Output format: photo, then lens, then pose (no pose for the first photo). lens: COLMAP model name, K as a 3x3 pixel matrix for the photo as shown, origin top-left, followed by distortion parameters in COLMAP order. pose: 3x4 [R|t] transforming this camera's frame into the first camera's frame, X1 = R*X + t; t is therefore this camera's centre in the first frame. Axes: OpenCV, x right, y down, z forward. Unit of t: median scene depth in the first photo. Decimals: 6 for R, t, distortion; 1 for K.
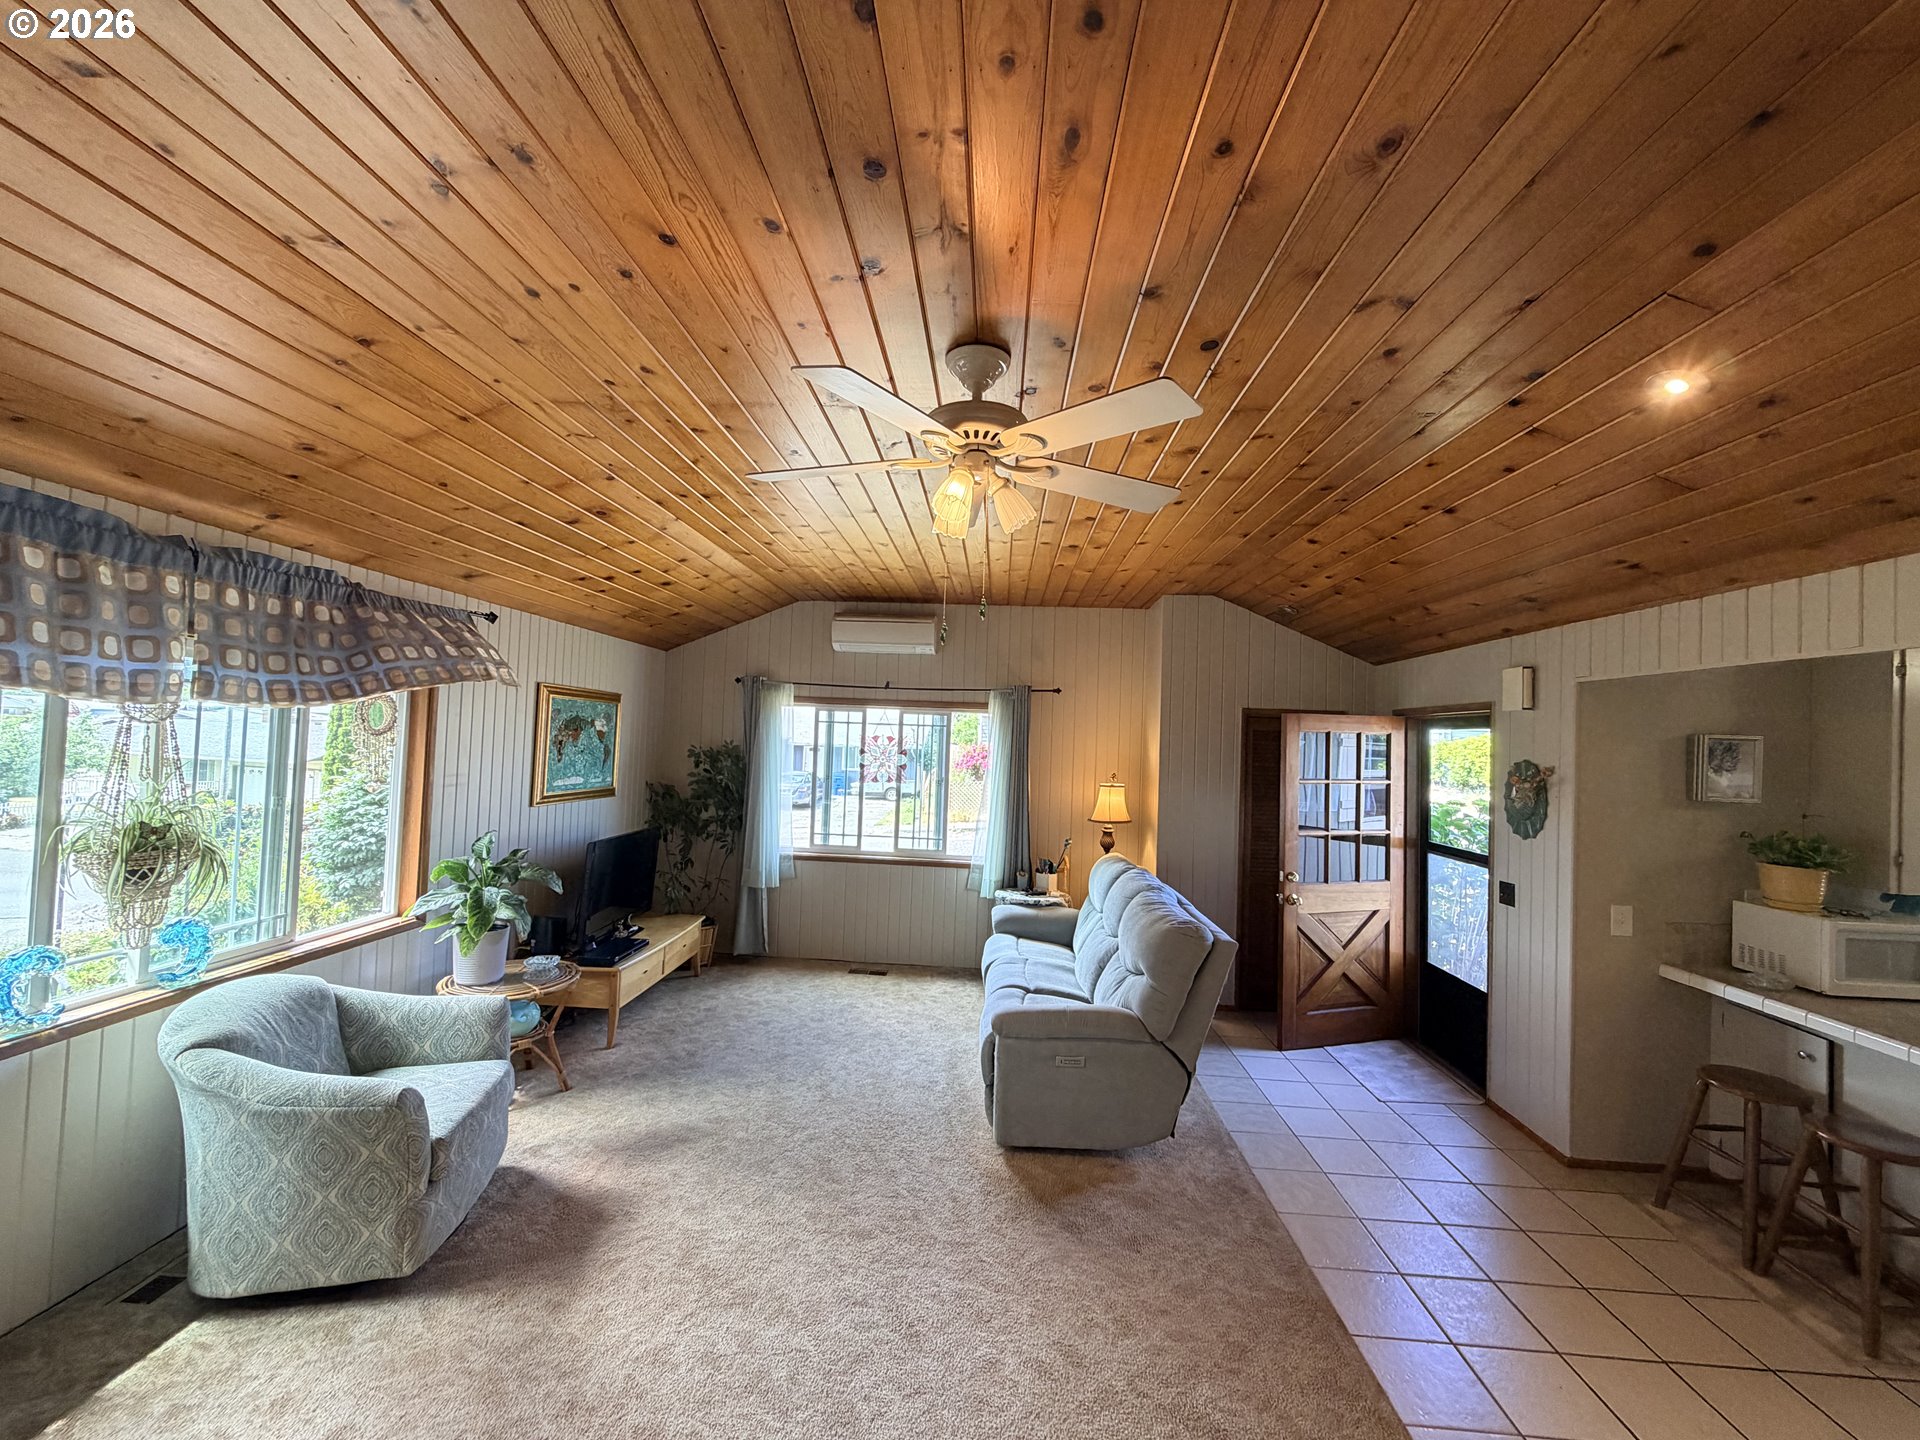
lens RADIAL K [[770.6, 0, 960.7], [0, 770.6, 716.5], [0, 0, 1]] dist [0.002387, 0.000389]
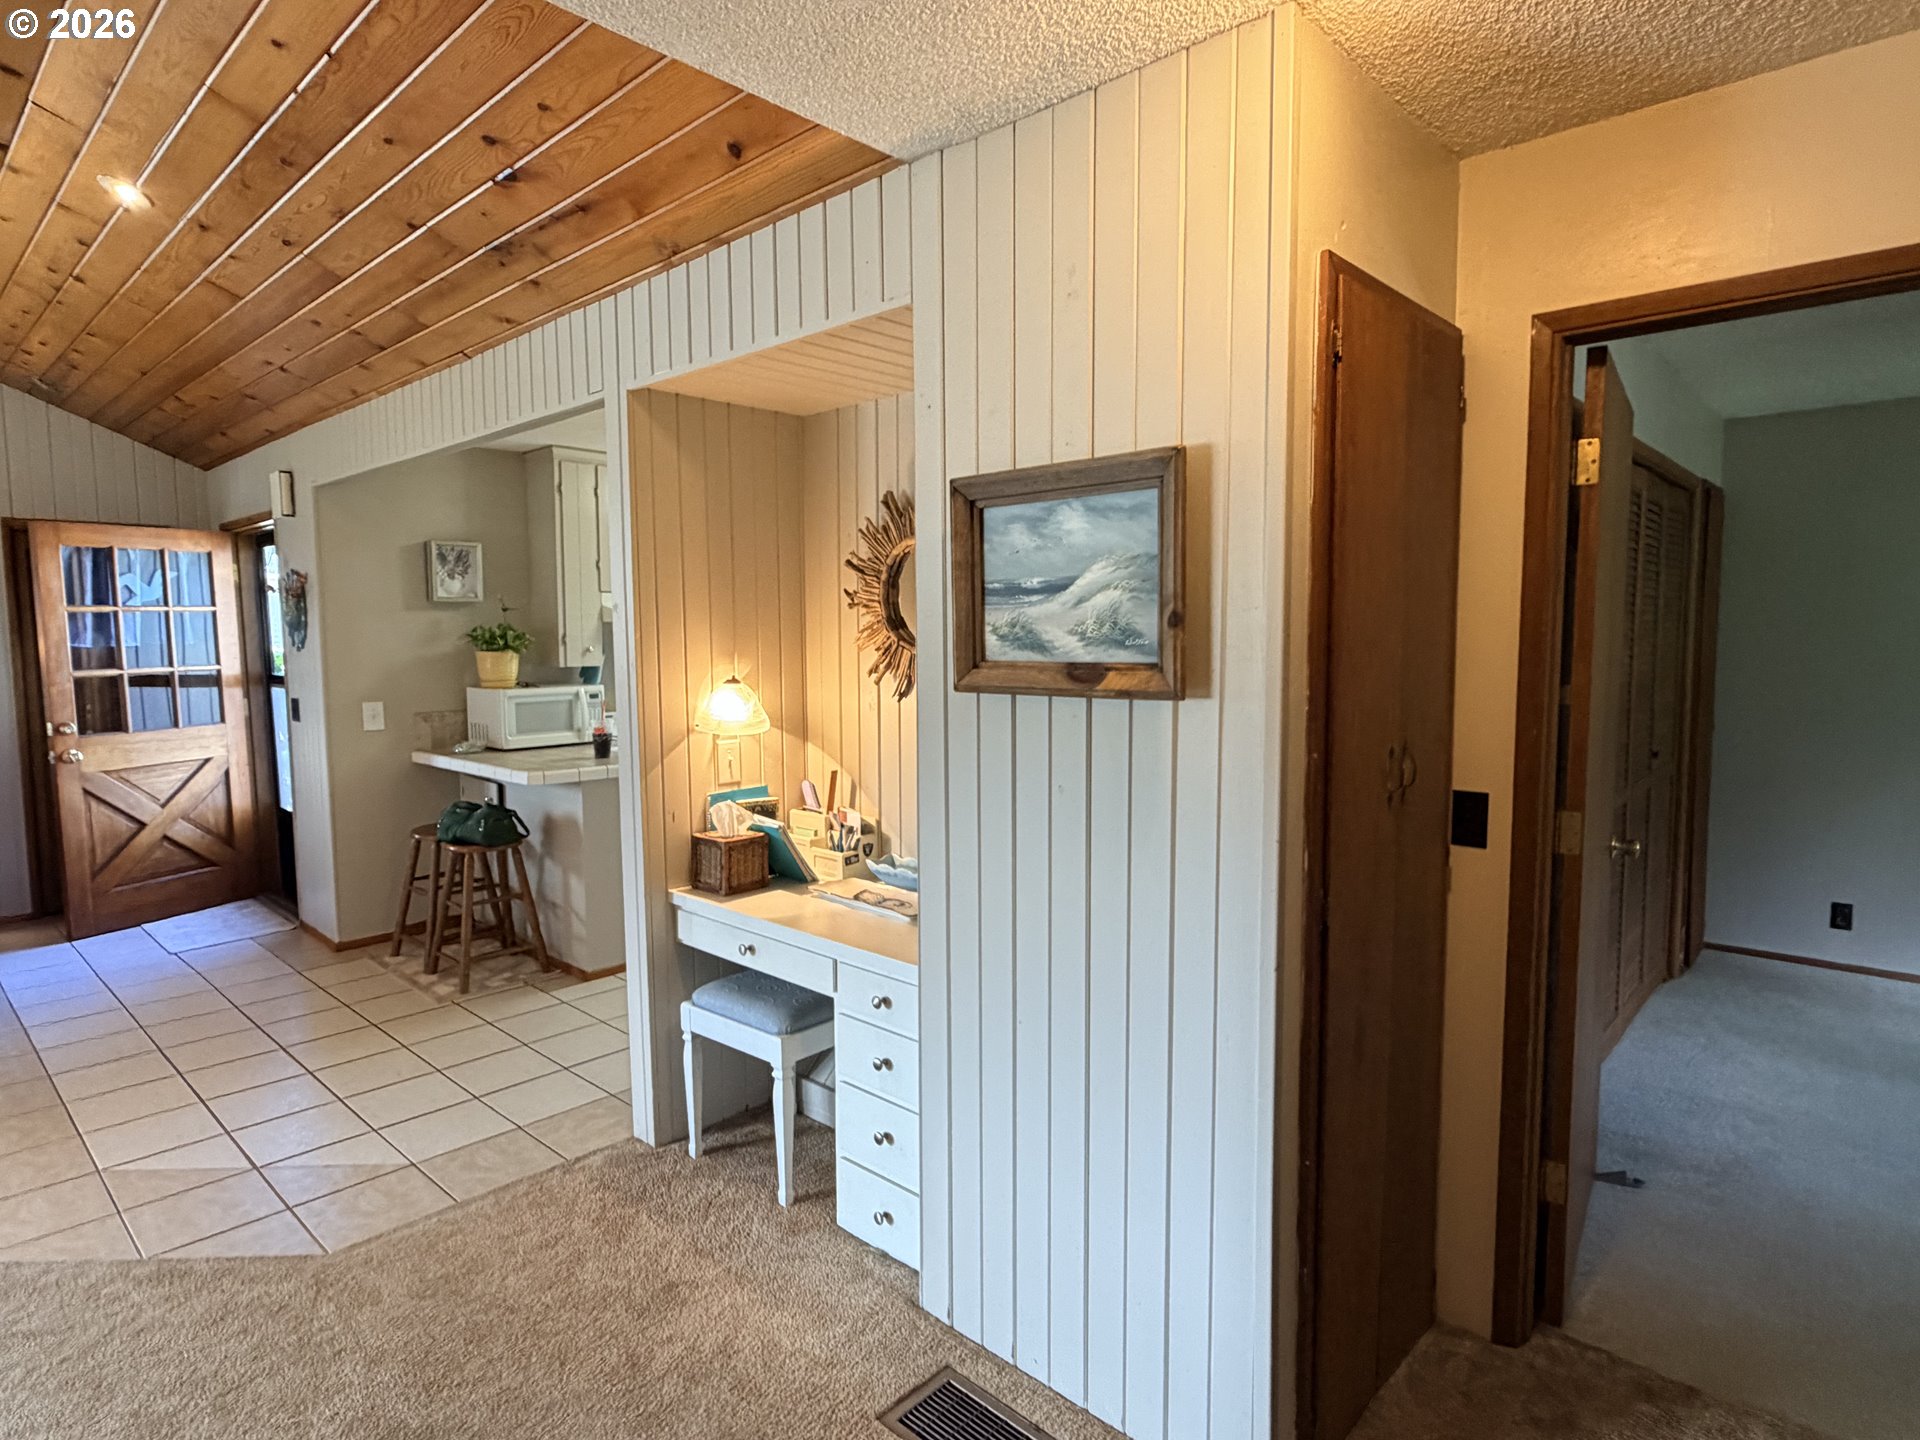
lens RADIAL K [[1049.1, 0, 962.2], [0, 1049.1, 713.7], [0, 0, 1]] dist [0.003165, 0.000421]
pose [[0.642911, -0.101846, 0.759140, 0.251195], [0.003447, 0.991495, 0.130100, 0.067521], [-0.765933, -0.081025, 0.637794, -0.504119]]
